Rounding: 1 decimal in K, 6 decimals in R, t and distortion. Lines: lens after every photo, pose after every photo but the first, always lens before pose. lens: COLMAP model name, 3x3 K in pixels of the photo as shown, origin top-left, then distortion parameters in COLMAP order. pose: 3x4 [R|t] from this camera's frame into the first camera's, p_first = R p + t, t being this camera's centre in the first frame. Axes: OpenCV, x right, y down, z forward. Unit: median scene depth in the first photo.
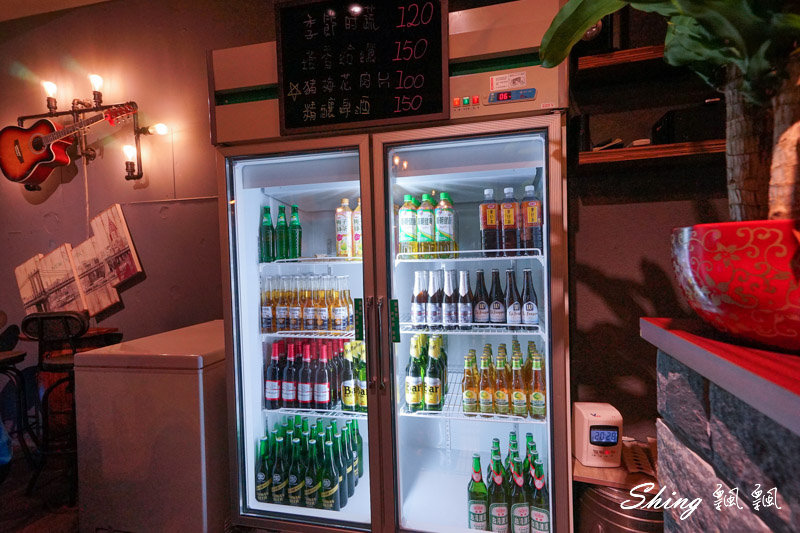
lens RADIAL K [[418.3, 0, 400.8], [0, 418.3, 266.2], [0, 0, 1]] dist [0.003043, 0.000130]
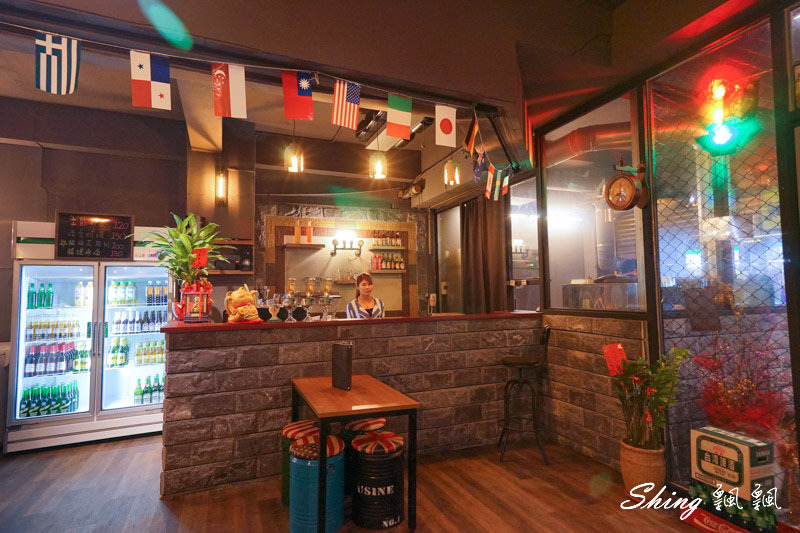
lens RADIAL K [[434.3, 0, 400.2], [0, 434.3, 269.3], [0, 0, 1]] dist [0.040985, 0.002647]
pose [[0.808401, 0.048976, 0.586592, -0.155469], [0.012941, 0.994813, -0.100894, 0.049403], [-0.588490, 0.089154, 0.803574, -2.204575]]
